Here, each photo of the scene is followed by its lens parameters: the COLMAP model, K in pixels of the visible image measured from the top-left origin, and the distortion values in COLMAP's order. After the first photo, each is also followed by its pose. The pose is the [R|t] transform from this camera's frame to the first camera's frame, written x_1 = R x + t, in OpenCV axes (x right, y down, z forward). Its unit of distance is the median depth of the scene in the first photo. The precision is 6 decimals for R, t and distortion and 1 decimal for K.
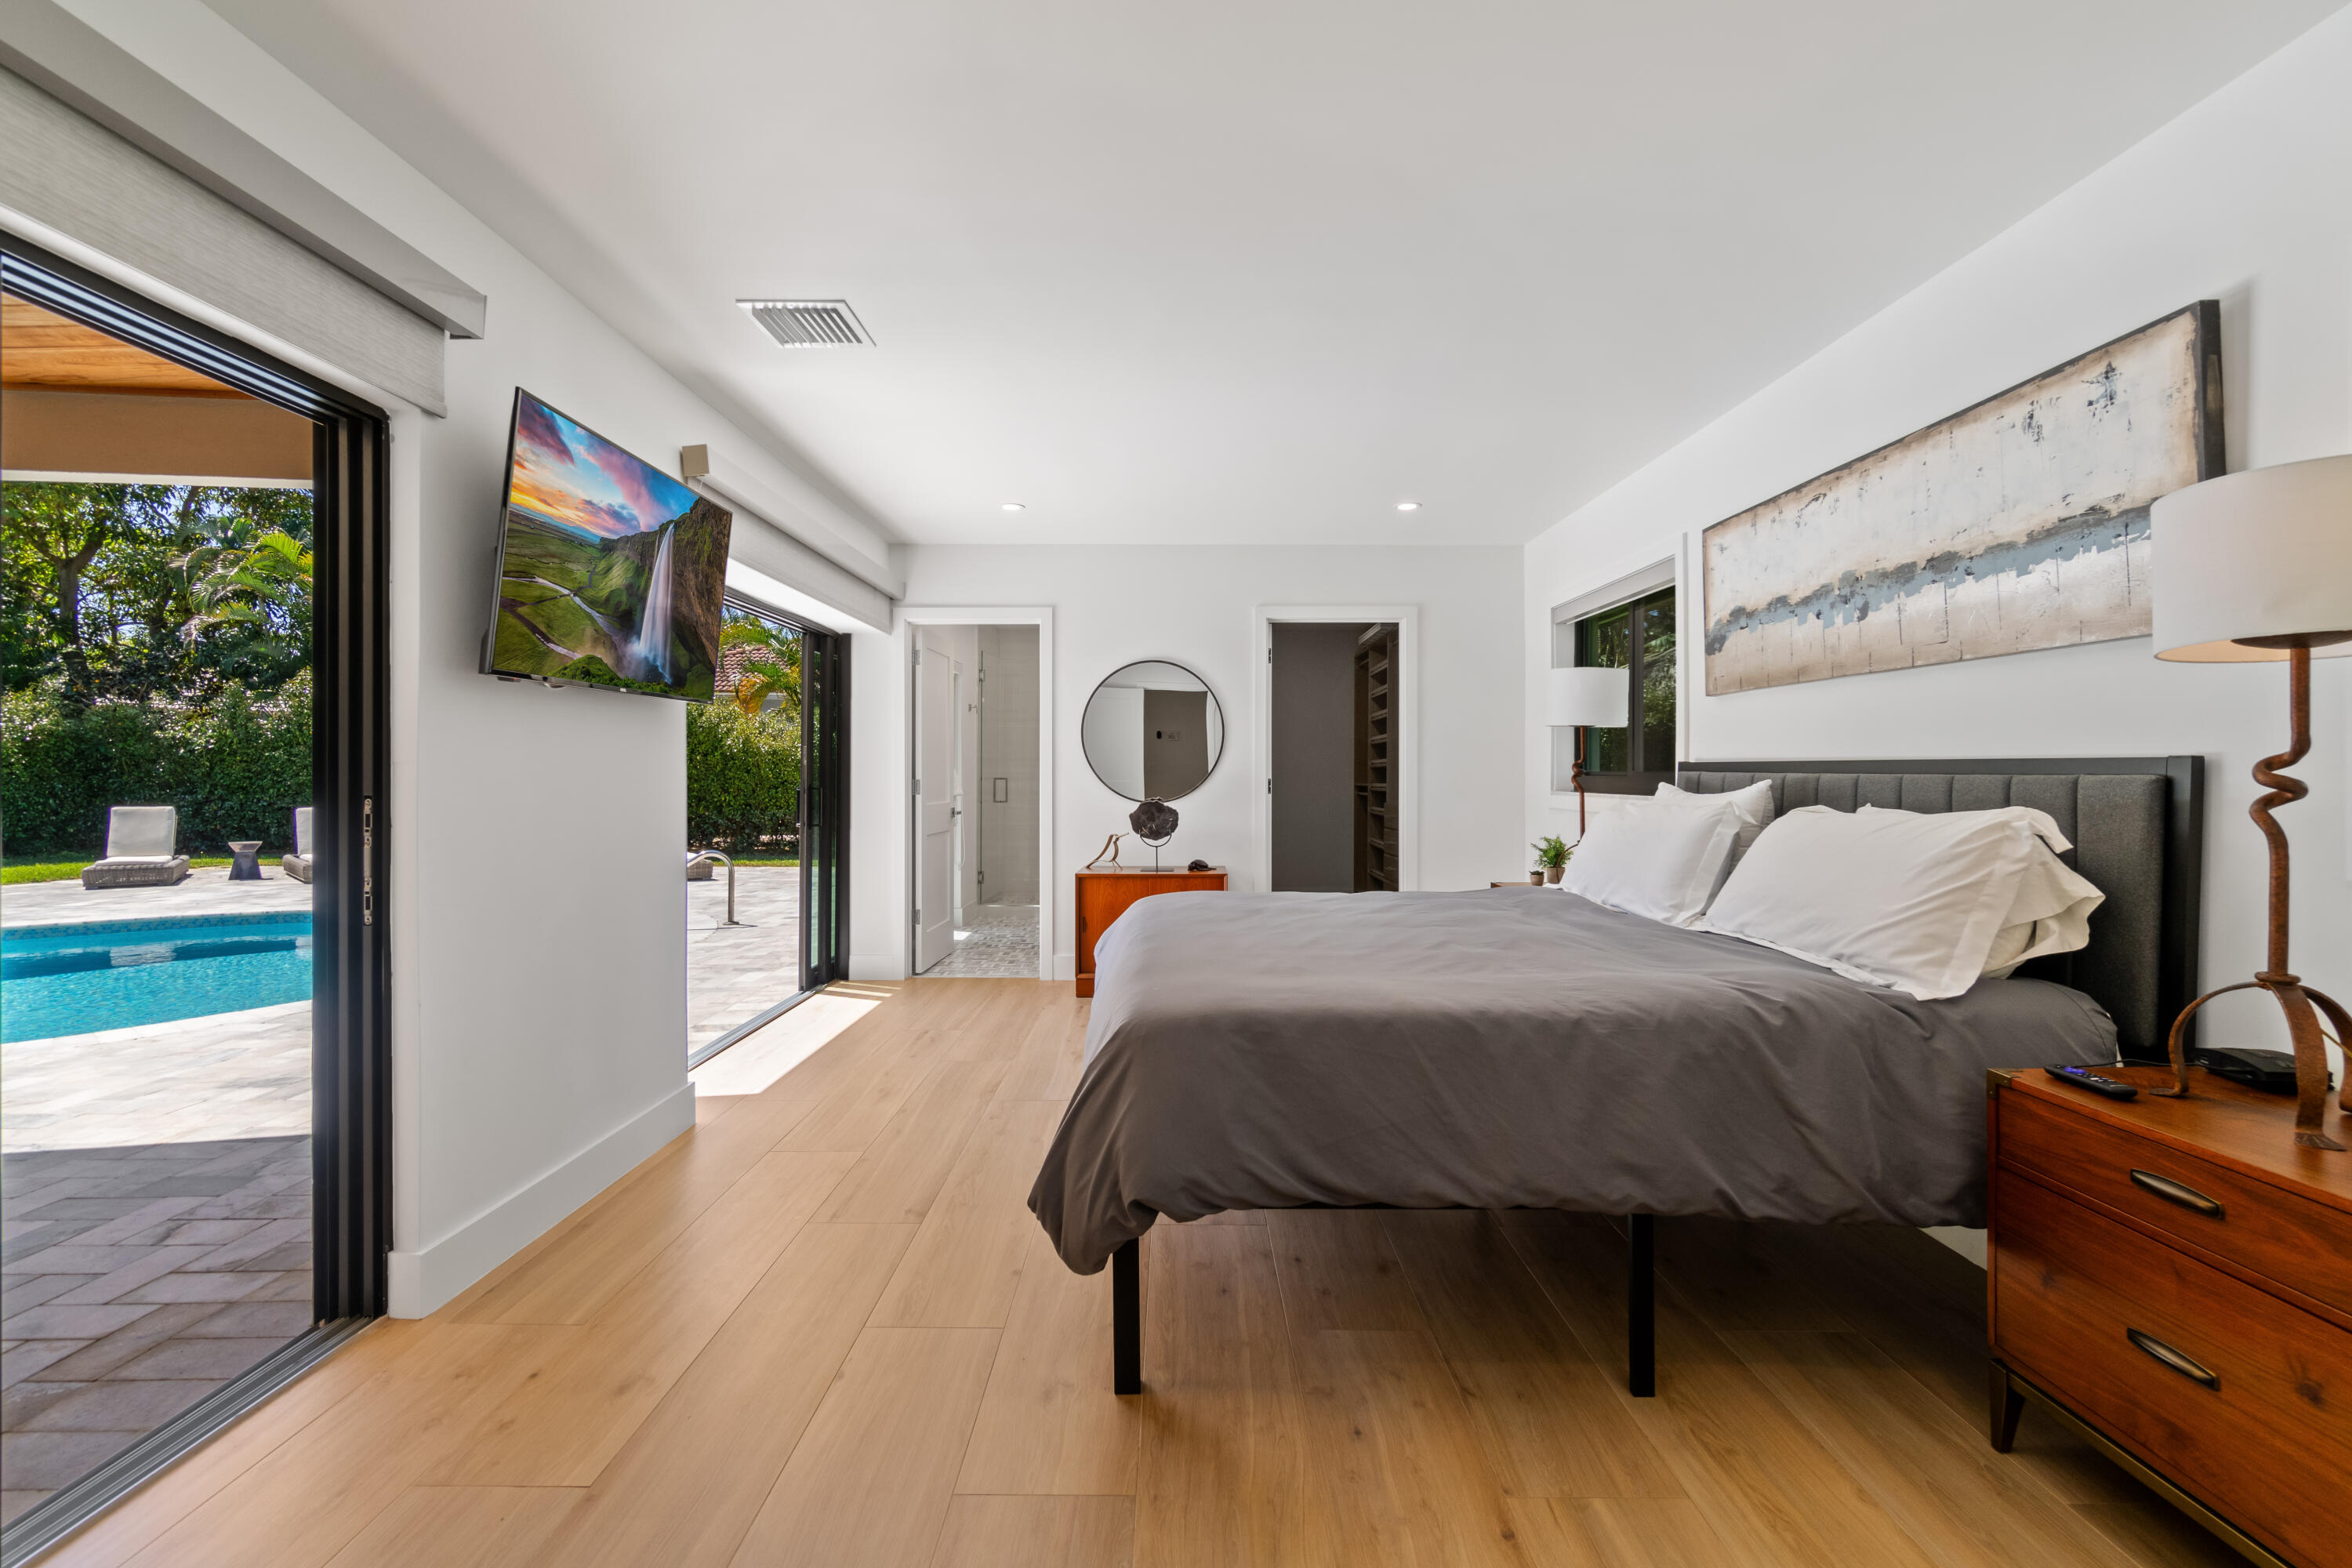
lens RADIAL K [[1029.0, 0, 1169.3], [0, 1029.0, 760.9], [0, 0, 1]] dist [-0.007478, 0.000427]
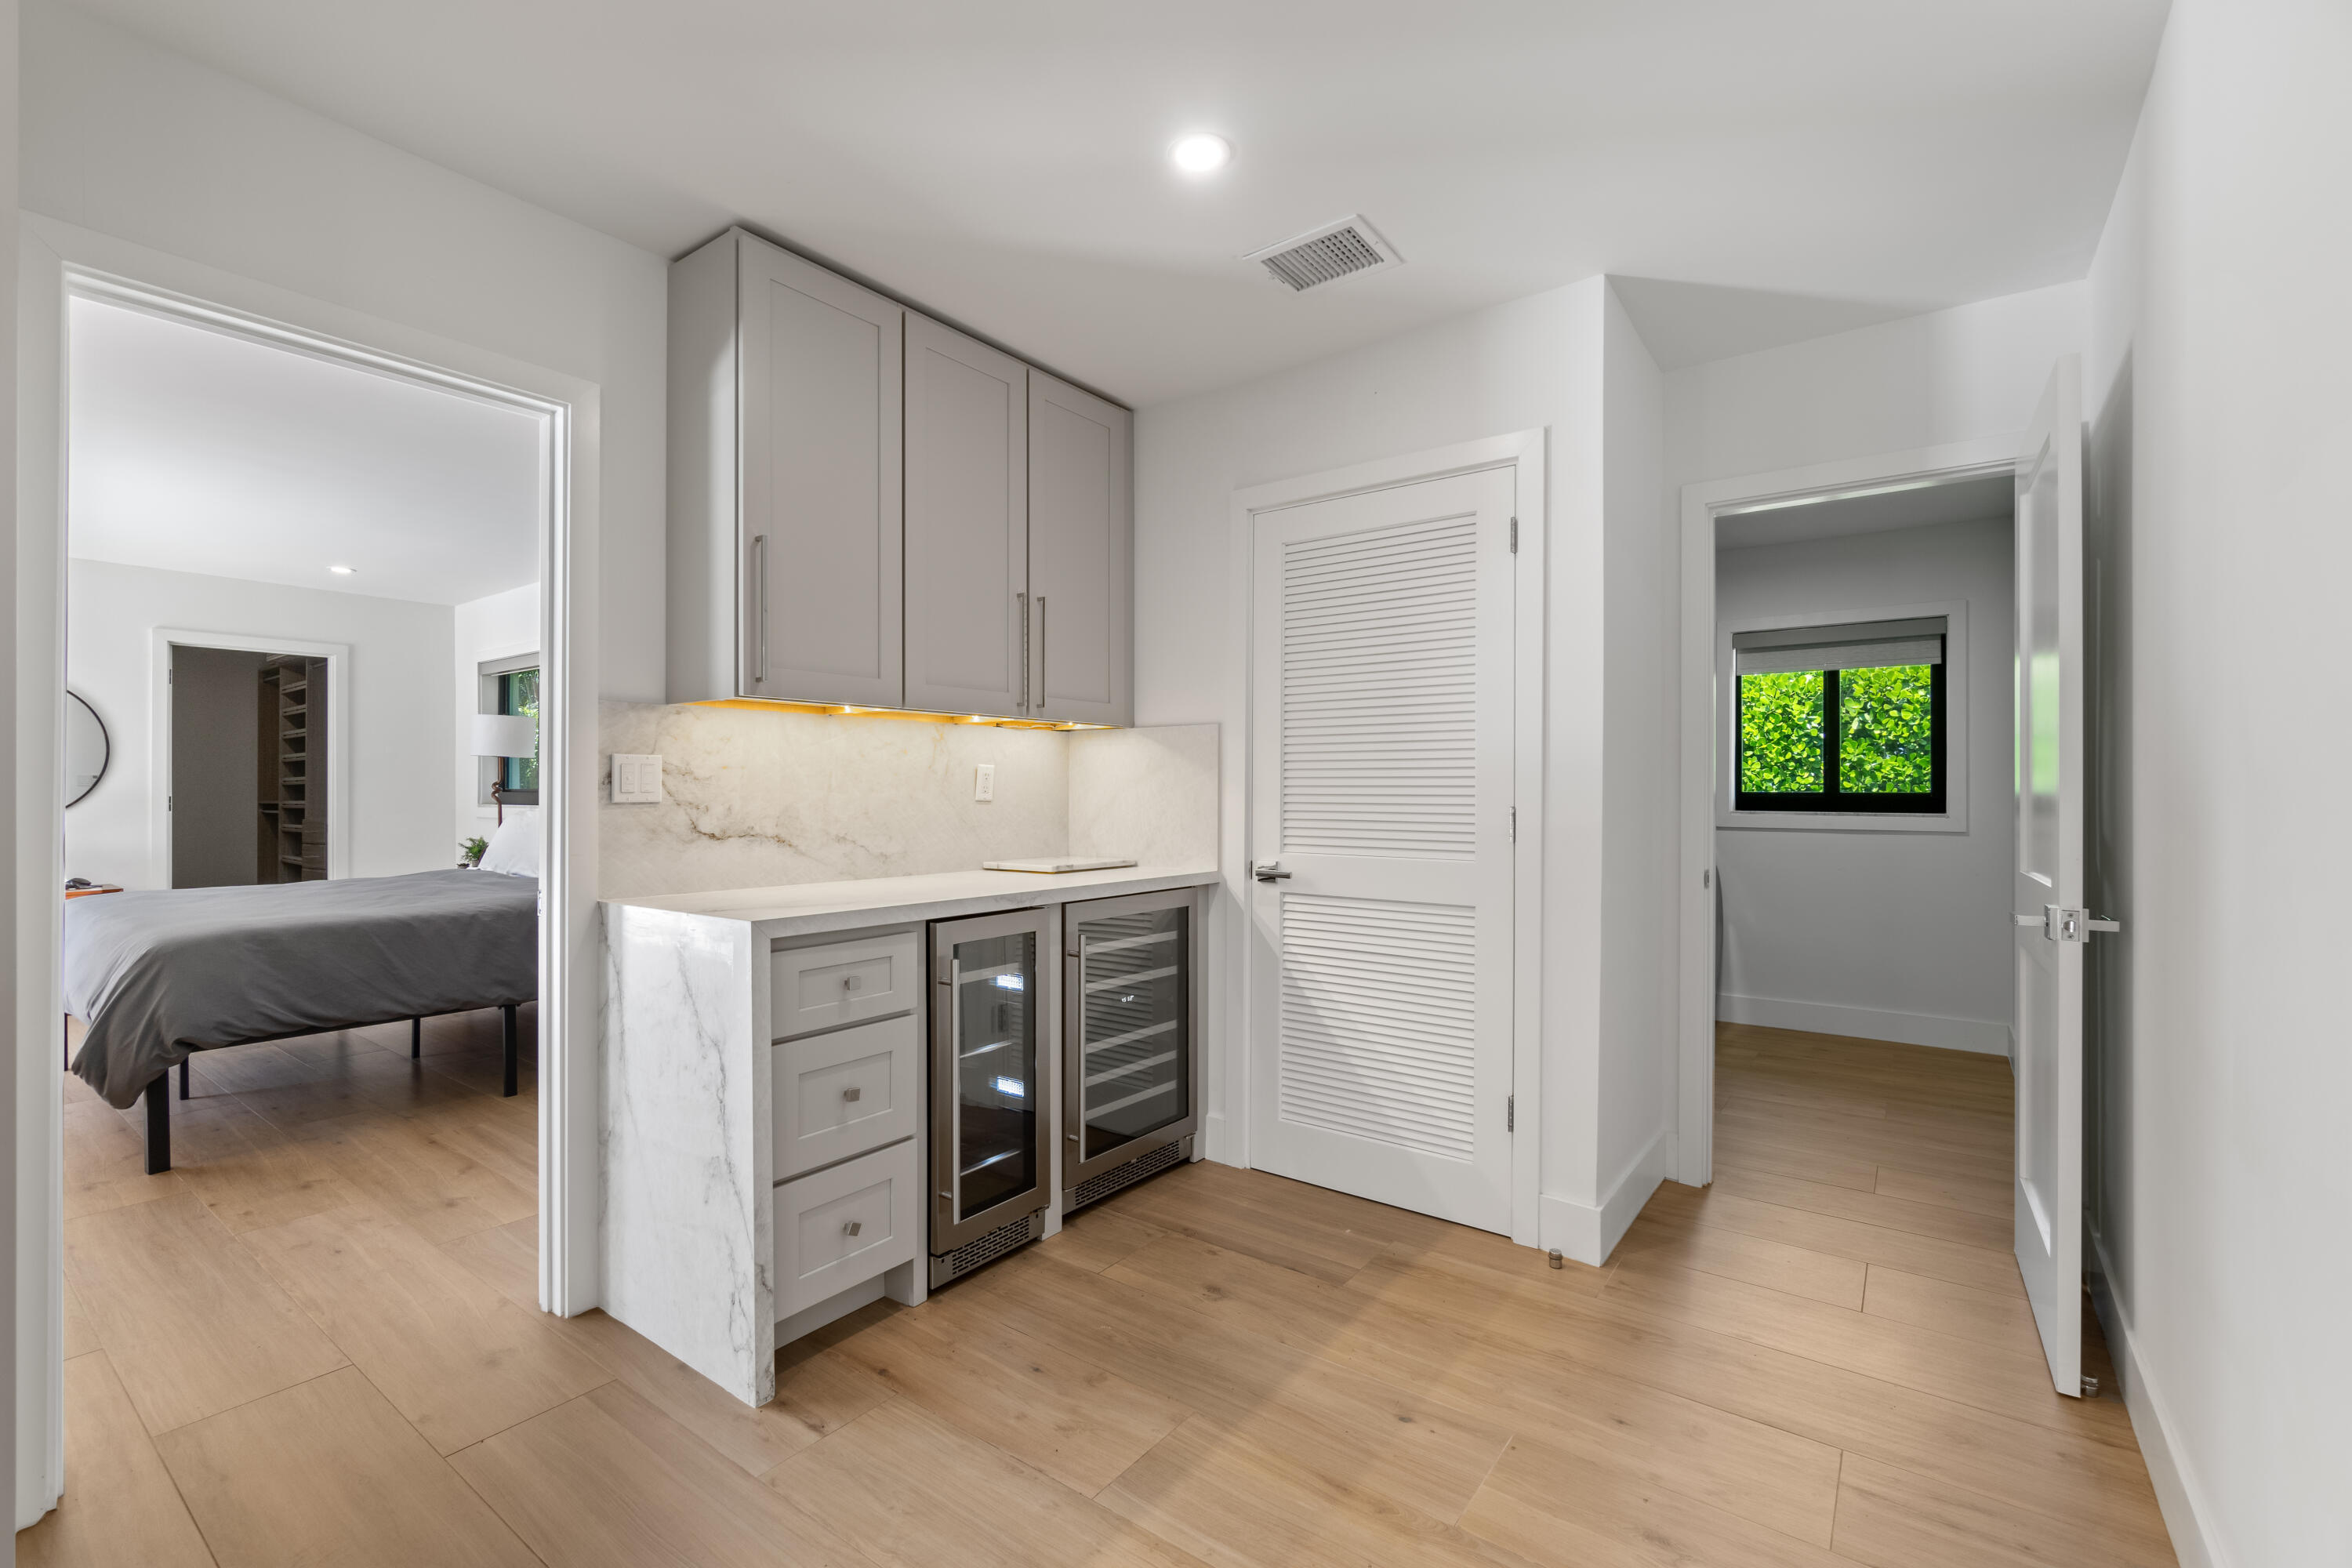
lens RADIAL K [[1029.0, 0, 1181.4], [0, 1029.0, 789.2], [0, 0, 1]] dist [-0.007478, 0.000427]
pose [[0.590995, -0.004340, 0.806663, -0.174572], [-0.005125, 0.999945, 0.009135, -0.006716], [-0.806659, -0.009533, 0.590941, -0.568473]]
